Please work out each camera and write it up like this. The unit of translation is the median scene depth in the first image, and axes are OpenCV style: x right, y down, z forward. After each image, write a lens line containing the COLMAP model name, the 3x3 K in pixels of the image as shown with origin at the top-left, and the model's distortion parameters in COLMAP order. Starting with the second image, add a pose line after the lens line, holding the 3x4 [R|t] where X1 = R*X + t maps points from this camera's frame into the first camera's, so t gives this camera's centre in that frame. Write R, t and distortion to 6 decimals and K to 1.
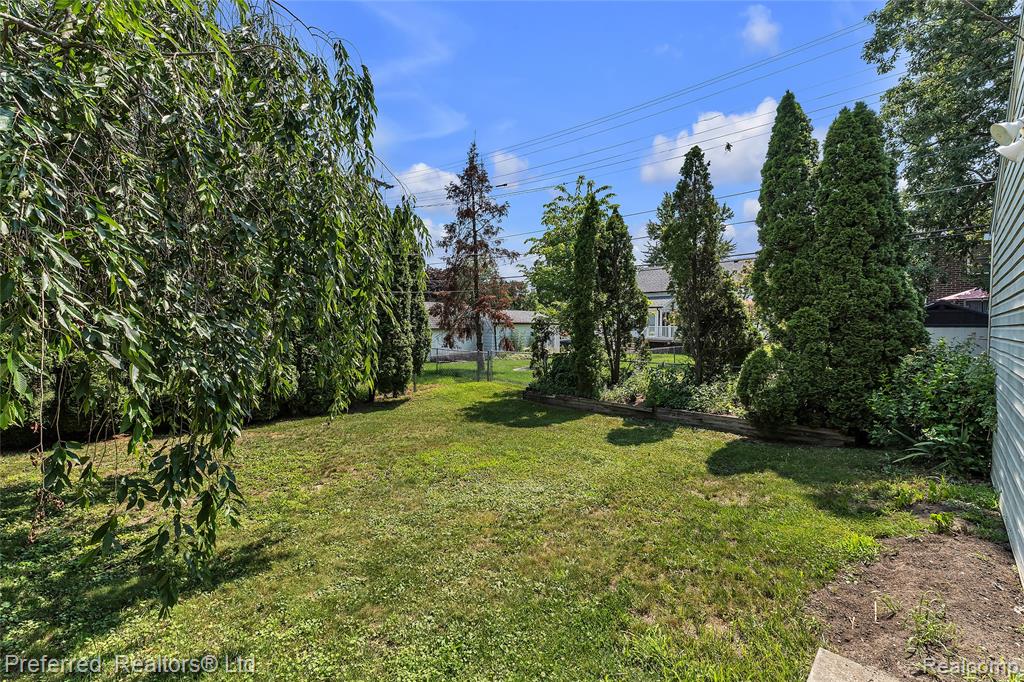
lens RADIAL K [[439.7, 0, 512.0], [0, 439.7, 341.0], [0, 0, 1]] dist [0.010765, 0.000482]
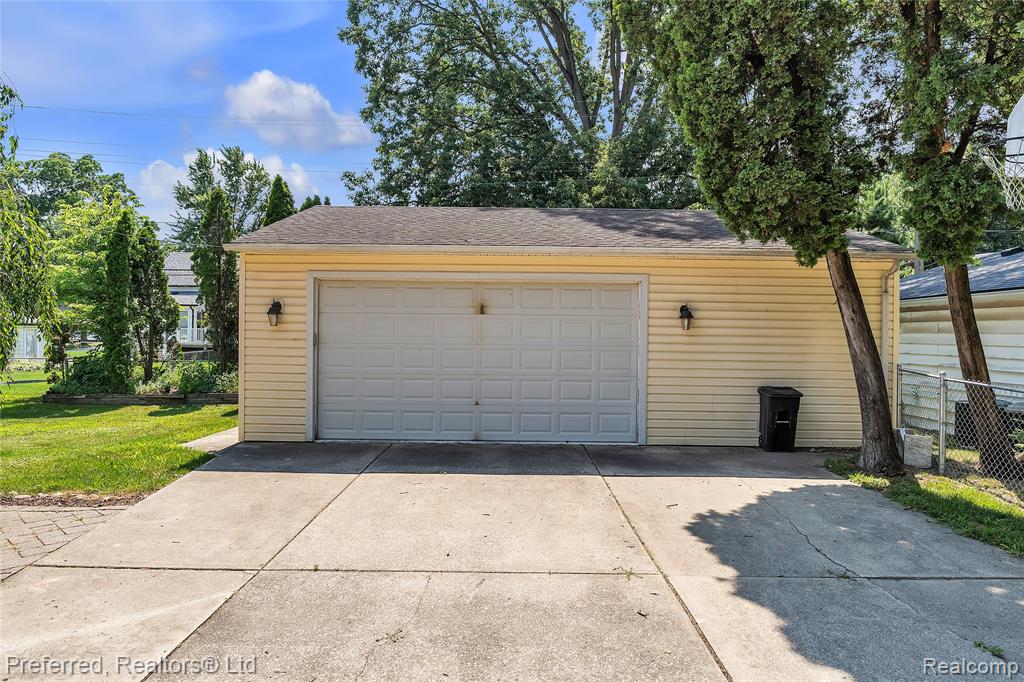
lens RADIAL K [[628.2, 0, 512.0], [0, 628.2, 341.0], [0, 0, 1]] dist [-0.003291, -0.001376]
pose [[0.704039, -0.005366, 0.710141, -0.243093], [0.015042, 0.999860, -0.007357, 0.021187], [-0.710002, 0.015862, 0.704021, -0.765109]]
